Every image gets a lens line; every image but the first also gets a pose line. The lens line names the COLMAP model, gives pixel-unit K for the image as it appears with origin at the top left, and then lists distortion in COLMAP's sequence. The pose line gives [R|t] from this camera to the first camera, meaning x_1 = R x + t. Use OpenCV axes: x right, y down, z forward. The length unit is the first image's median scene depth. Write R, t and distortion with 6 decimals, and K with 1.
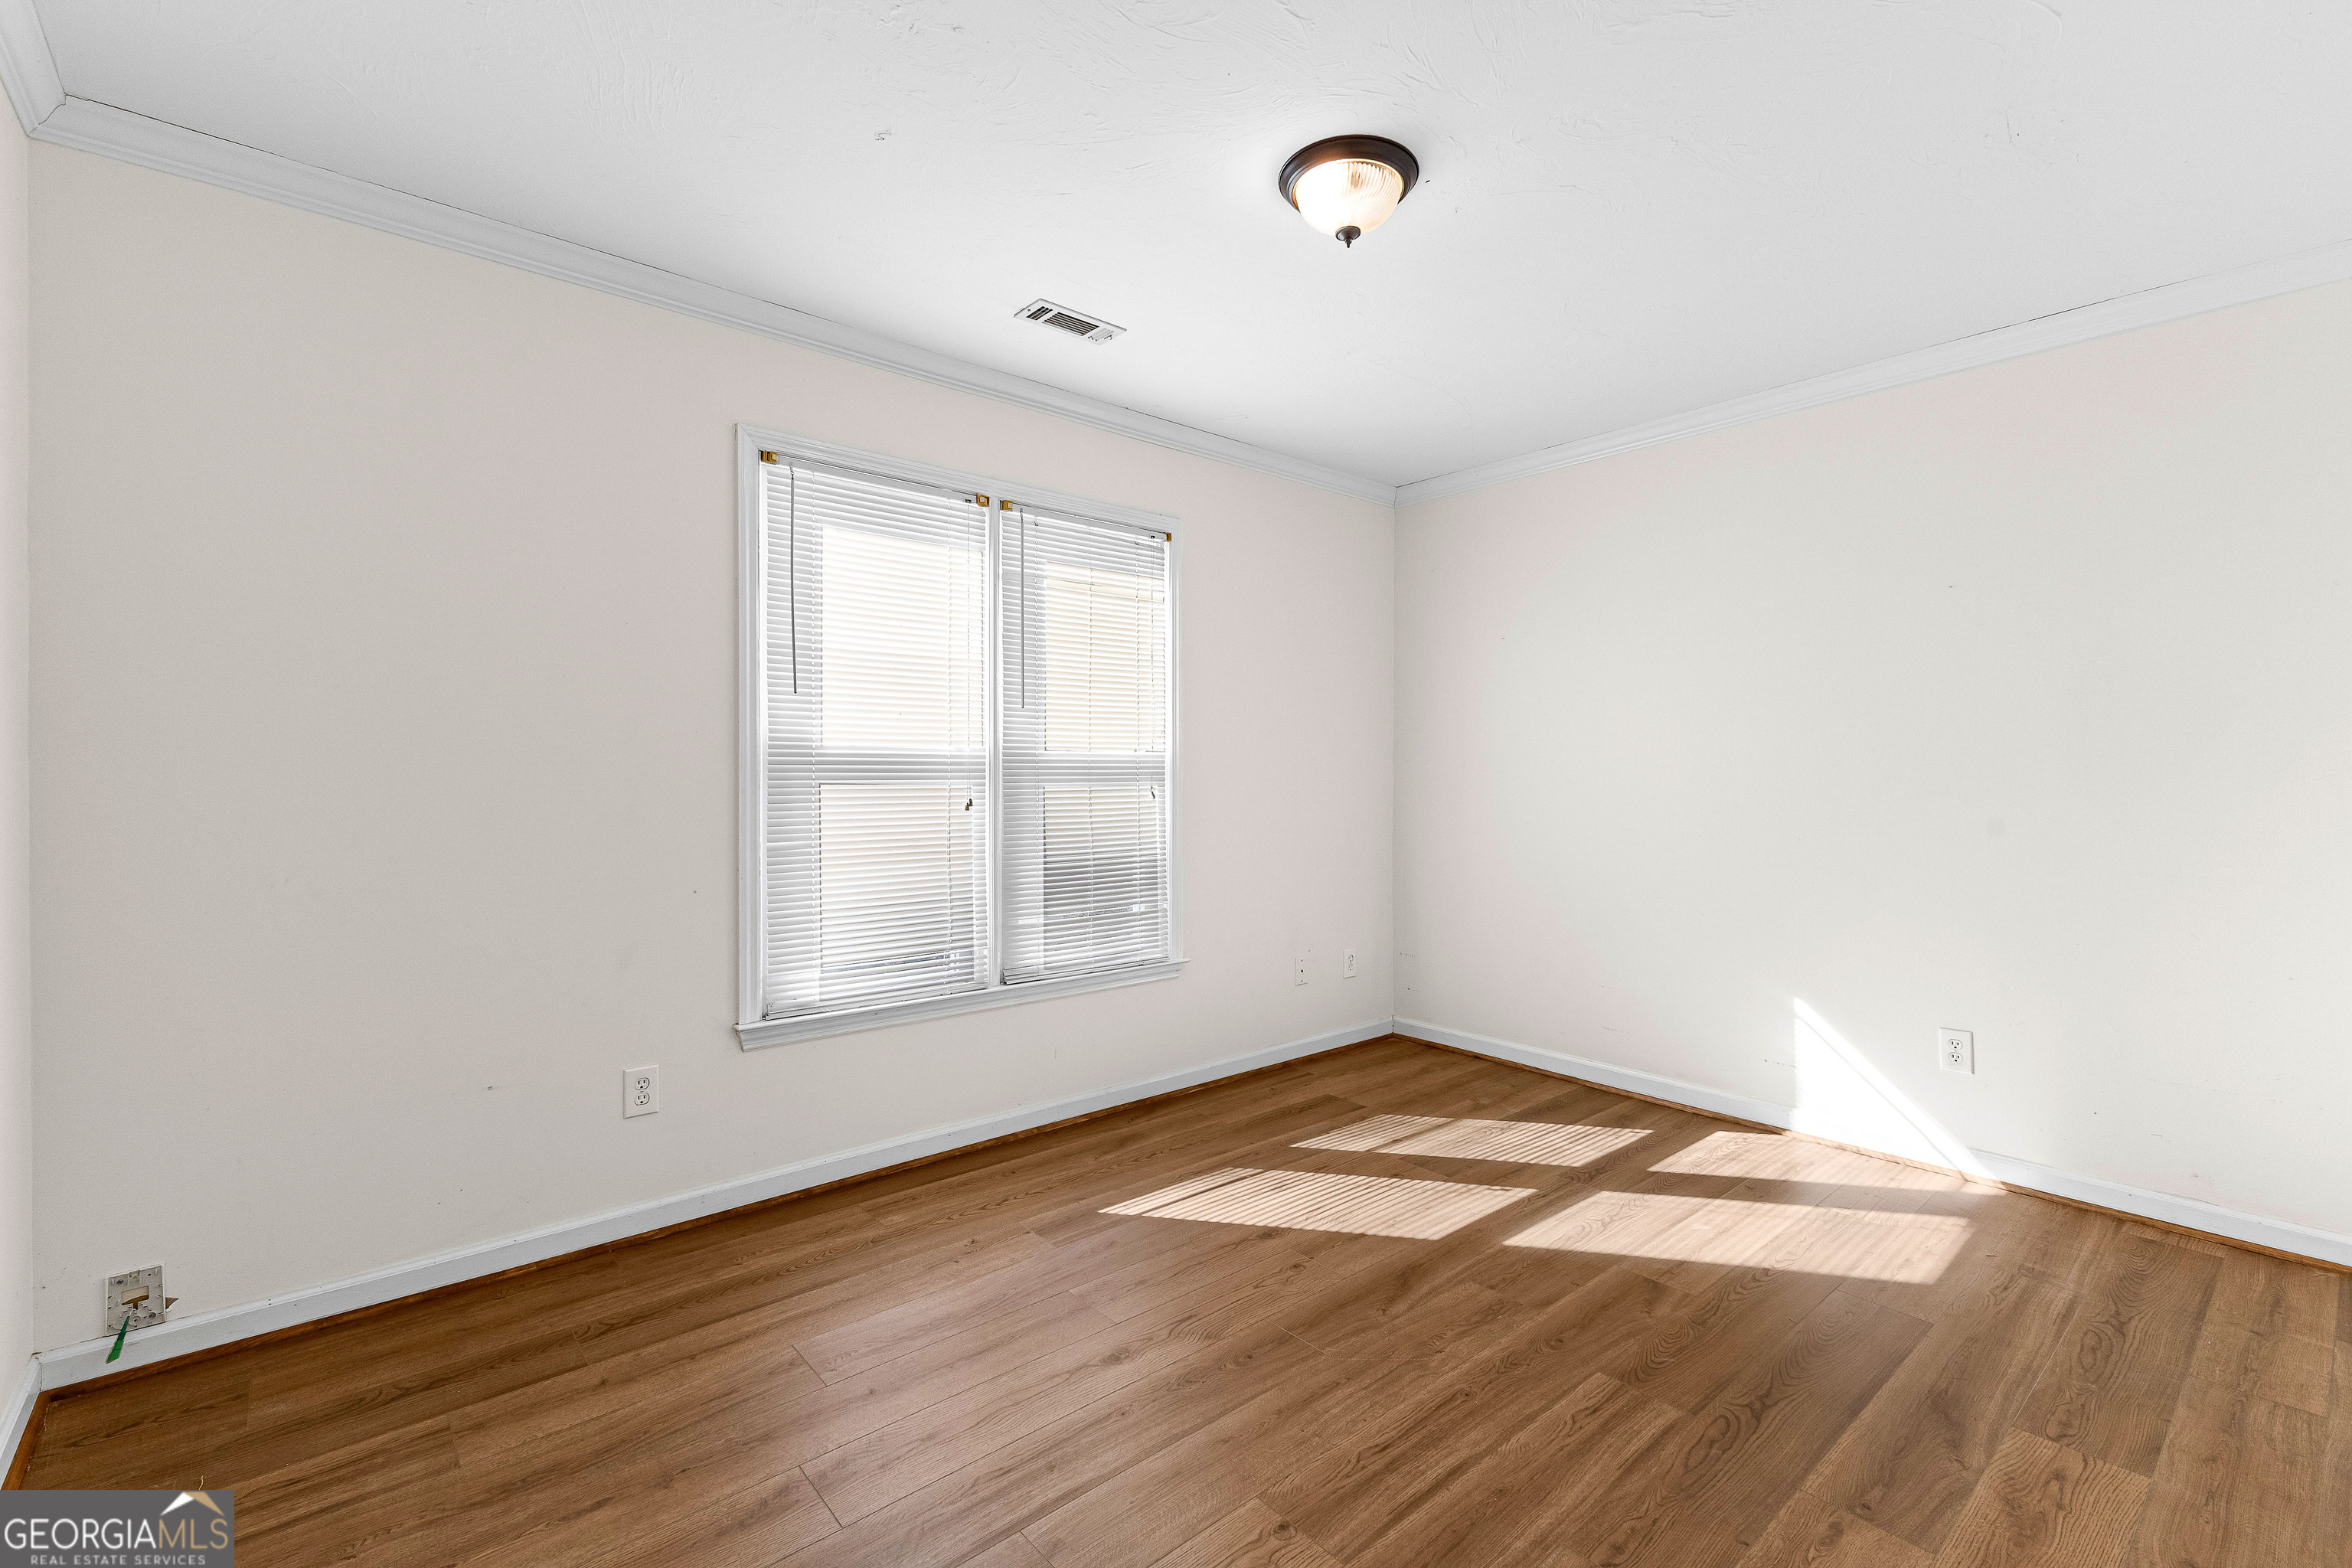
lens RADIAL K [[1026.2, 0, 1185.0], [0, 1026.2, 779.6], [0, 0, 1]] dist [0.009374, -0.000105]
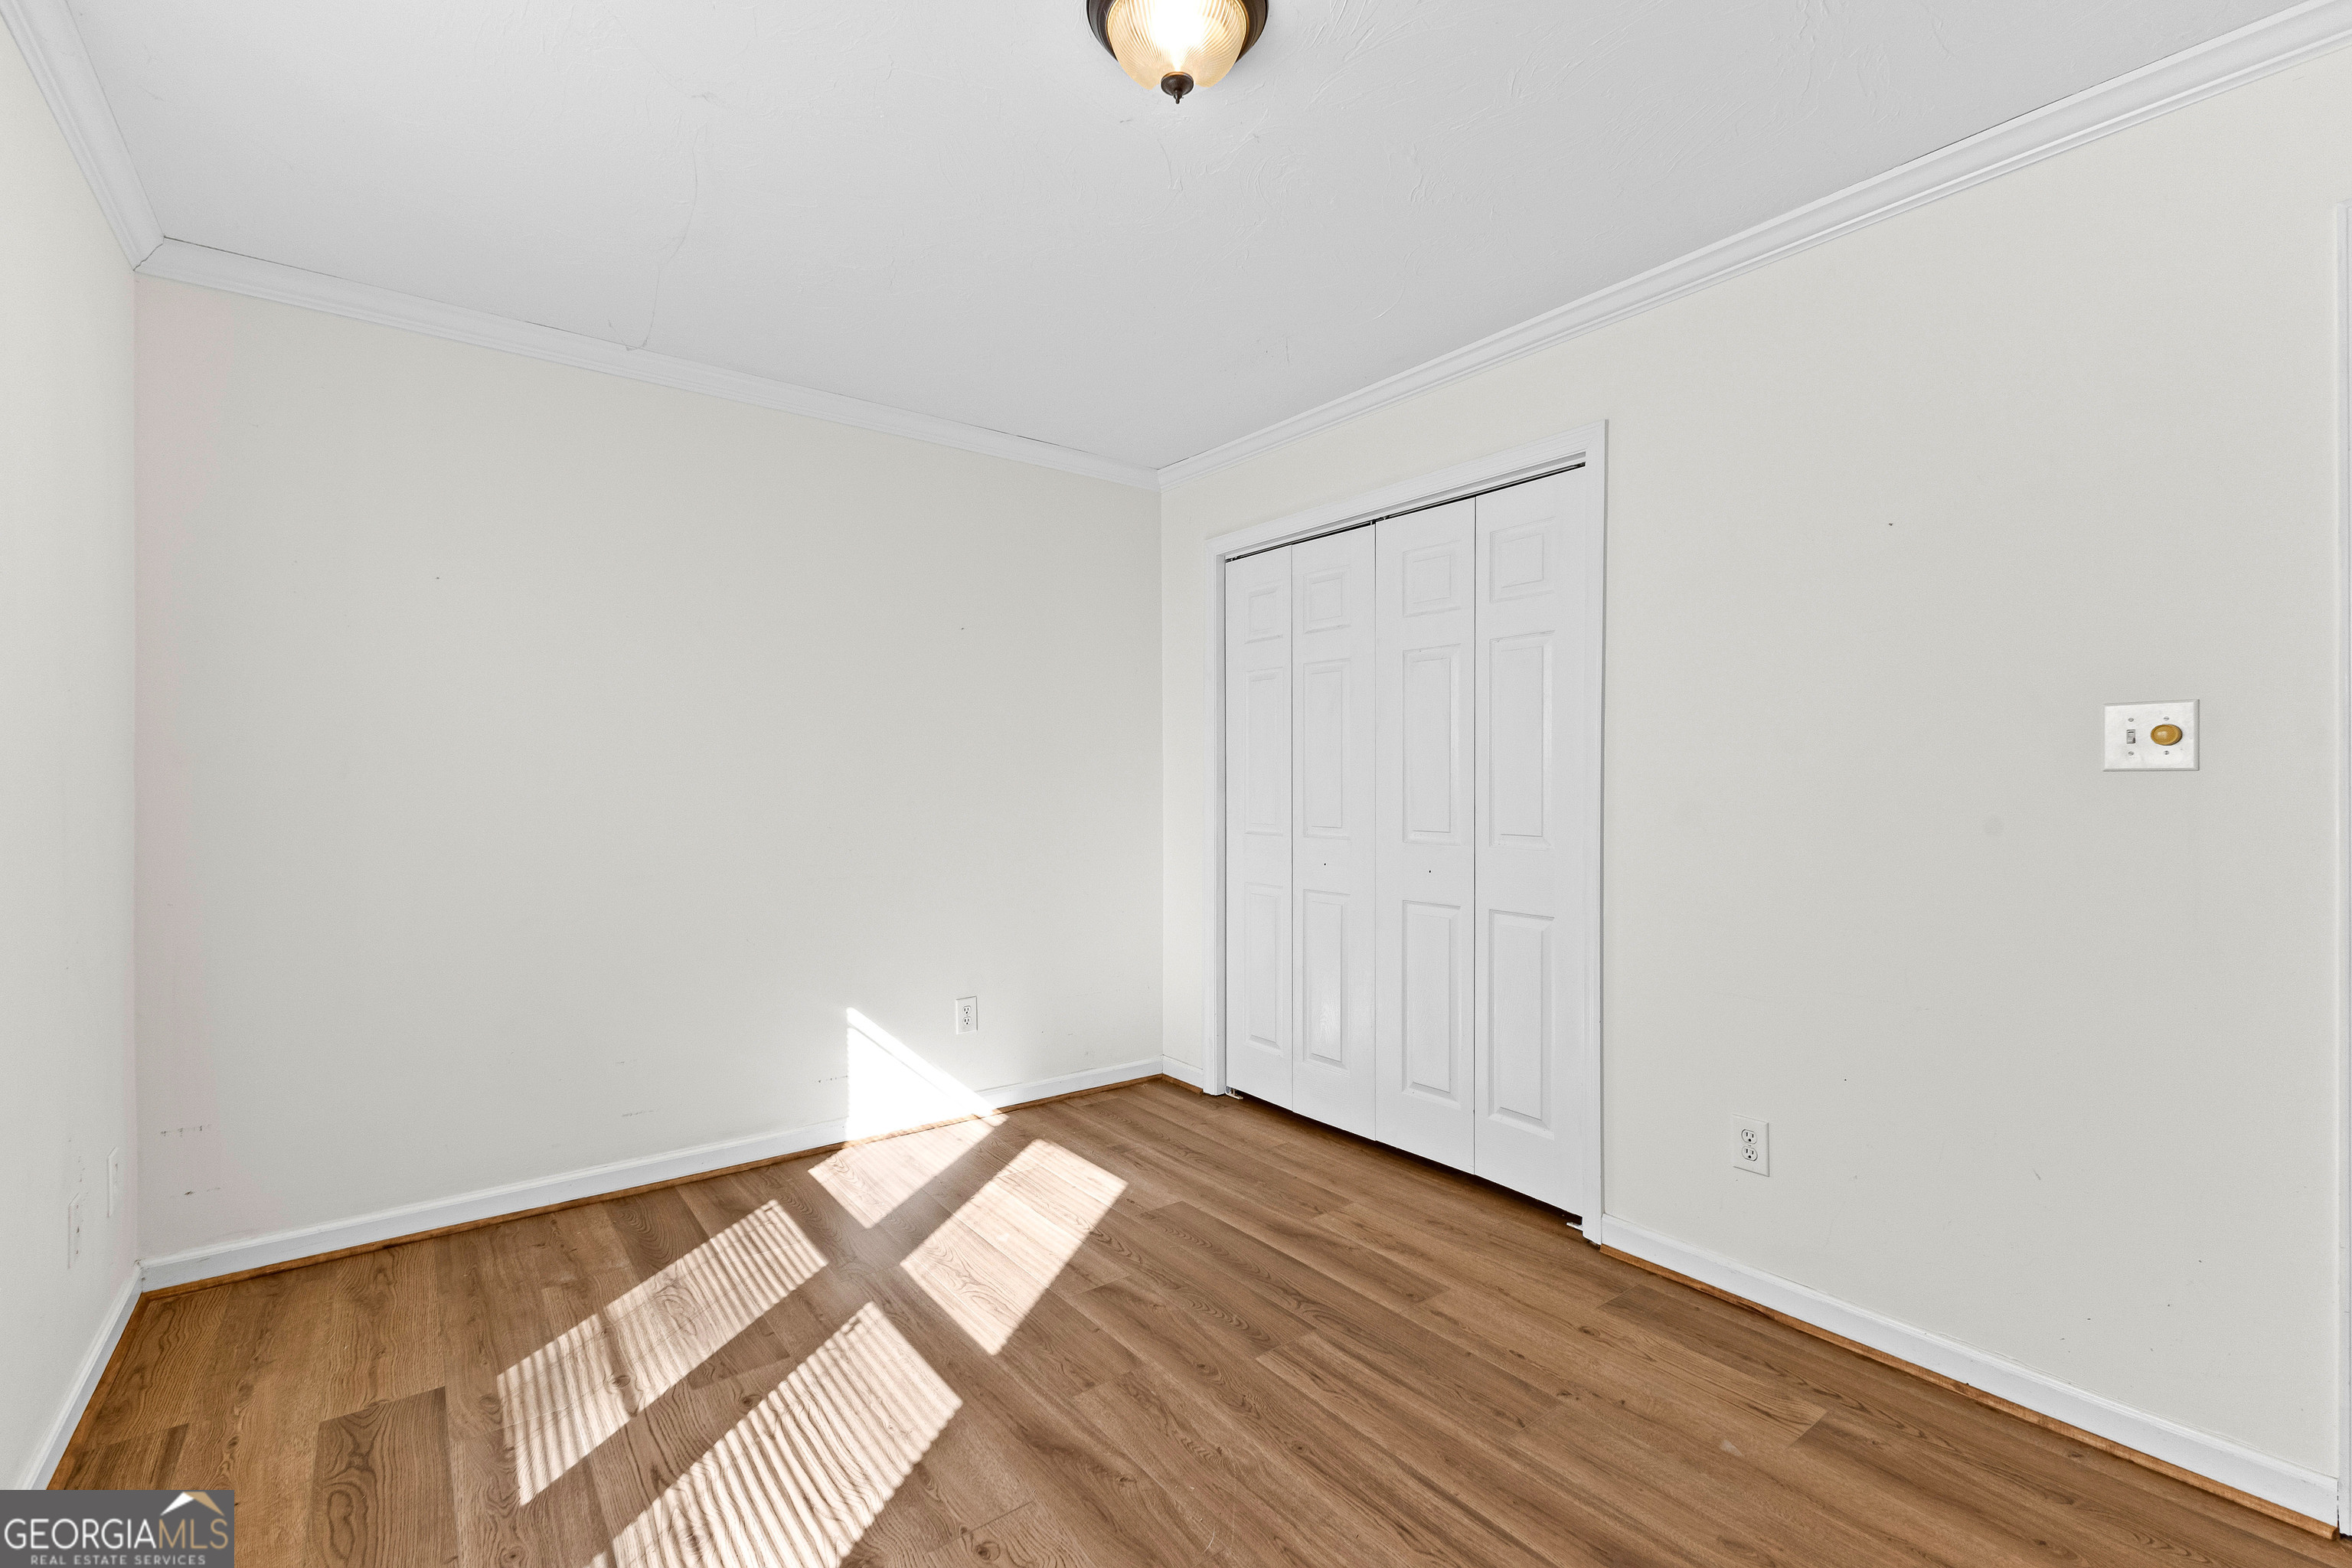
lens RADIAL K [[1026.2, 0, 1185.0], [0, 1026.2, 779.6], [0, 0, 1]] dist [0.009374, -0.000105]
pose [[0.052208, -0.000232, 0.998636, -0.444718], [0.007532, 0.999972, -0.000161, -0.009352], [-0.998608, 0.007530, 0.052208, 0.696669]]
